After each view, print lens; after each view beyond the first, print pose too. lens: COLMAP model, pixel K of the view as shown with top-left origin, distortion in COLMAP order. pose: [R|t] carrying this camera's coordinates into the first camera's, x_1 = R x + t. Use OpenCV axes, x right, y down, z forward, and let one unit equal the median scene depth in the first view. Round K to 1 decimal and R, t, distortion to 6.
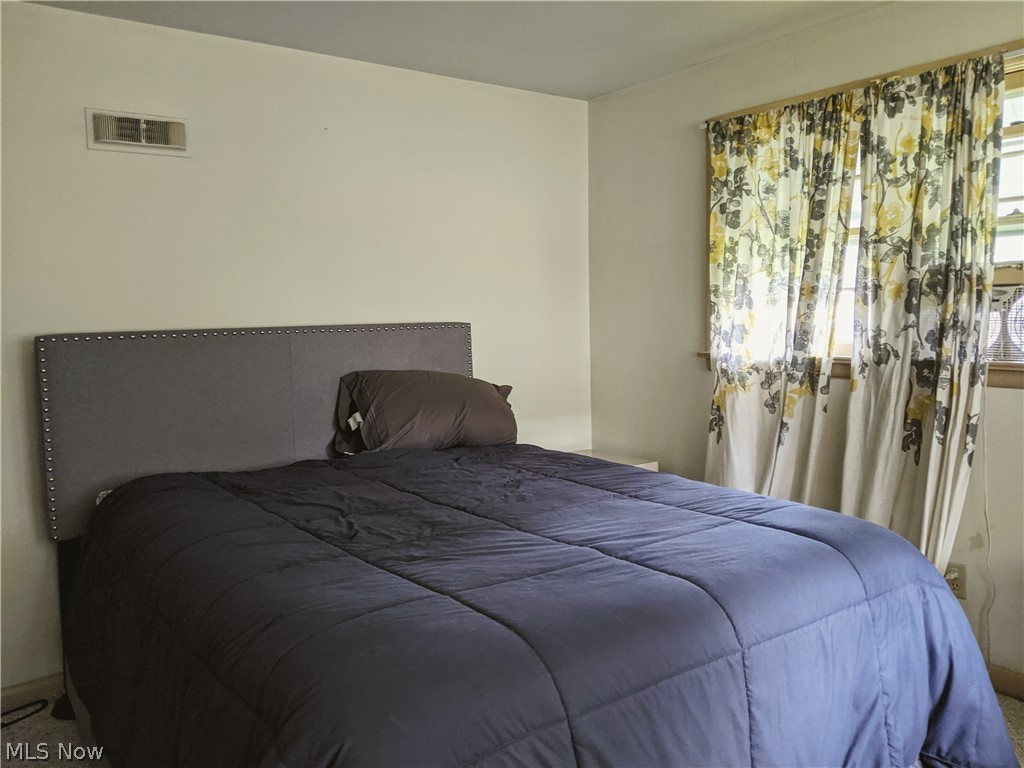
lens RADIAL K [[808.1, 0, 514.6], [0, 808.1, 367.1], [0, 0, 1]] dist [0.080917, -0.147982]
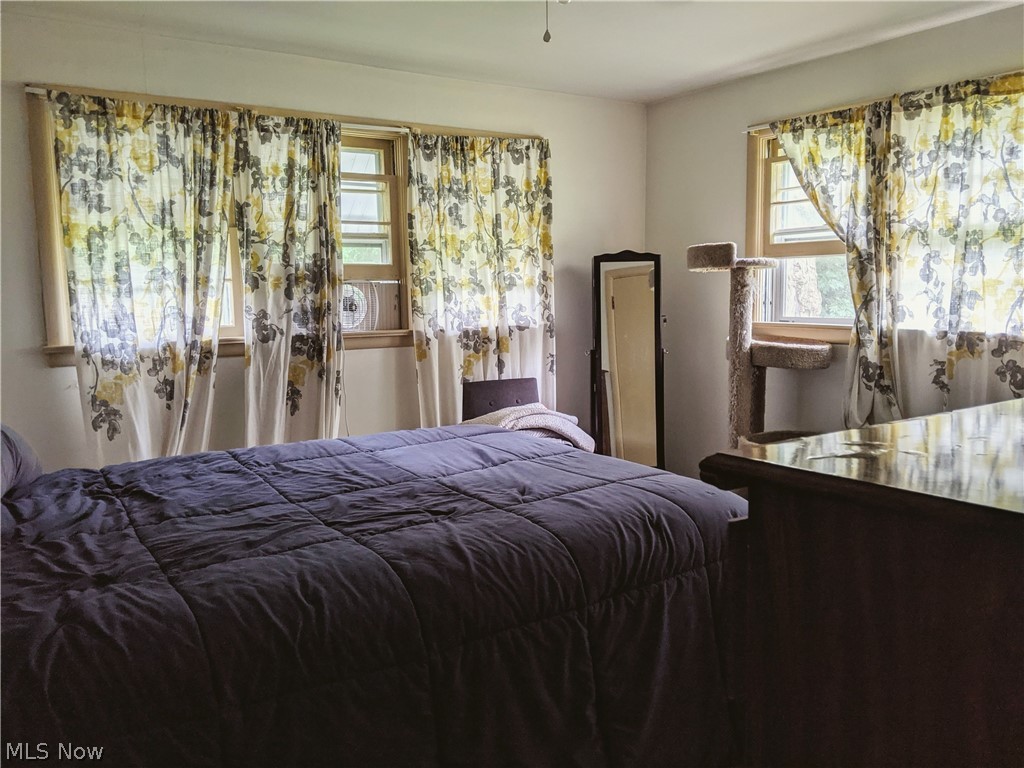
lens RADIAL K [[808.1, 0, 514.6], [0, 808.1, 367.1], [0, 0, 1]] dist [0.080917, -0.147982]
pose [[0.065878, -0.078543, 0.994732, -0.730845], [0.085053, 0.993711, 0.072830, -0.021200], [-0.994196, 0.079807, 0.072144, 0.510960]]
